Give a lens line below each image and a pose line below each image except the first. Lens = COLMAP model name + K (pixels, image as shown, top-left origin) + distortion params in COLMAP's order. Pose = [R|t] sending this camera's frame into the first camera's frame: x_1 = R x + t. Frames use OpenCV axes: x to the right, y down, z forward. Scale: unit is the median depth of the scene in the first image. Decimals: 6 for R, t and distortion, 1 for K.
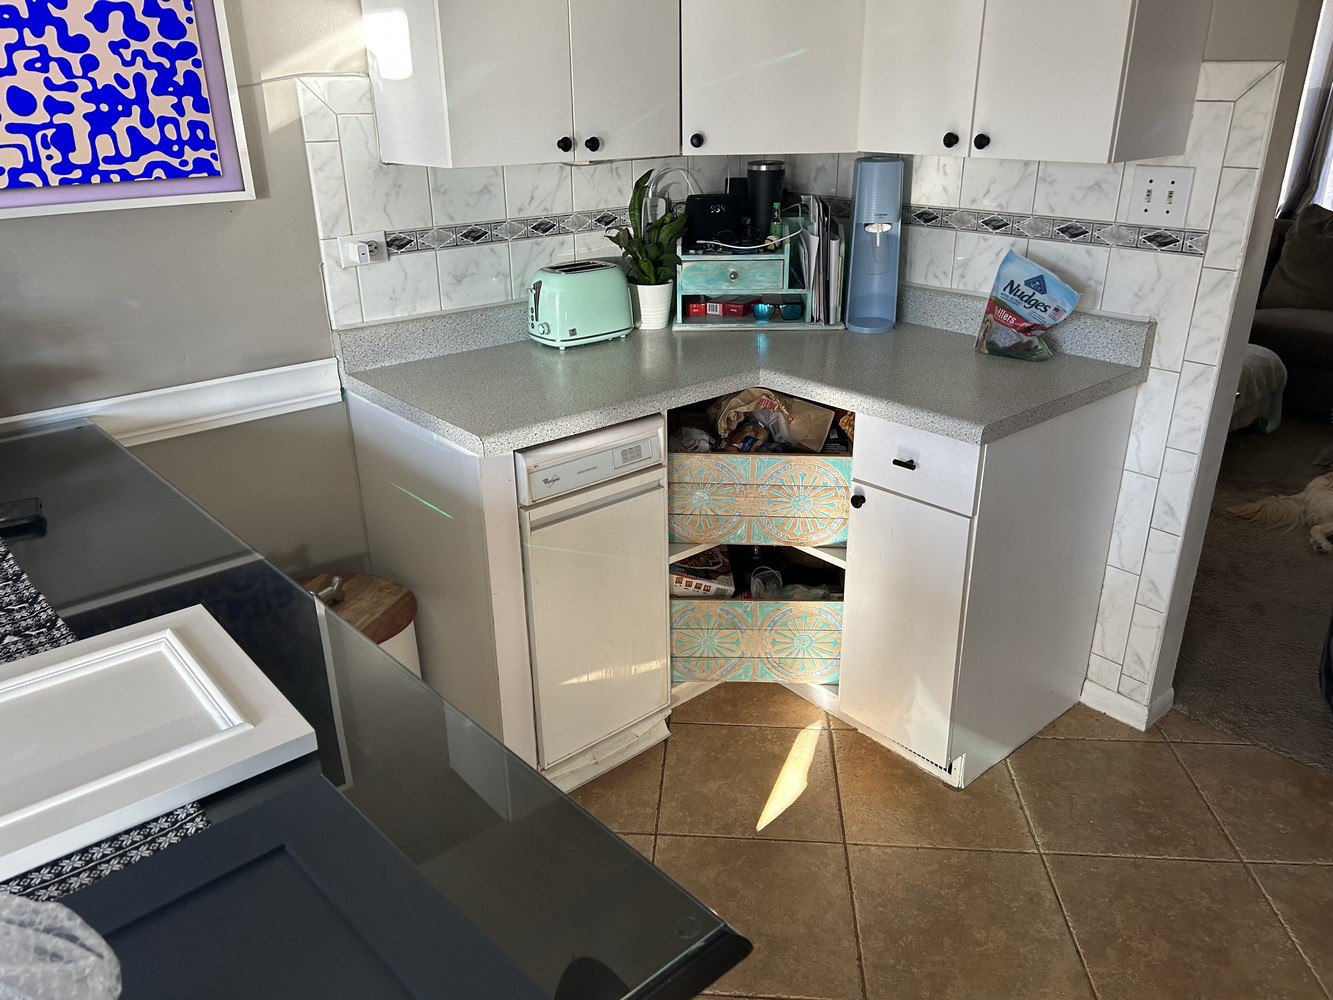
lens RADIAL K [[1010.5, 0, 666.5], [0, 1010.5, 500.0], [0, 0, 1]] dist [0.081067, -0.095286]
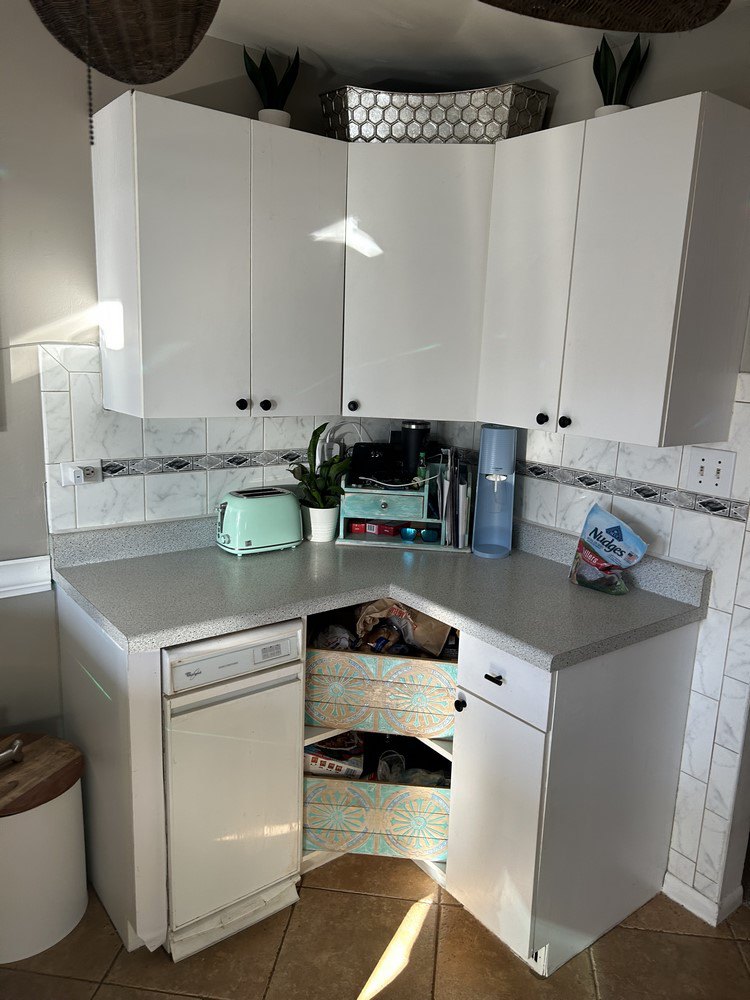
lens RADIAL K [[758.1, 0, 380.3], [0, 758.1, 505.1], [0, 0, 1]] dist [0.081067, -0.095286]
pose [[0.997655, 0.060861, -0.031316, 0.099740], [-0.065574, 0.981023, -0.182466, -0.053433], [0.019617, 0.184092, 0.982713, 0.074779]]
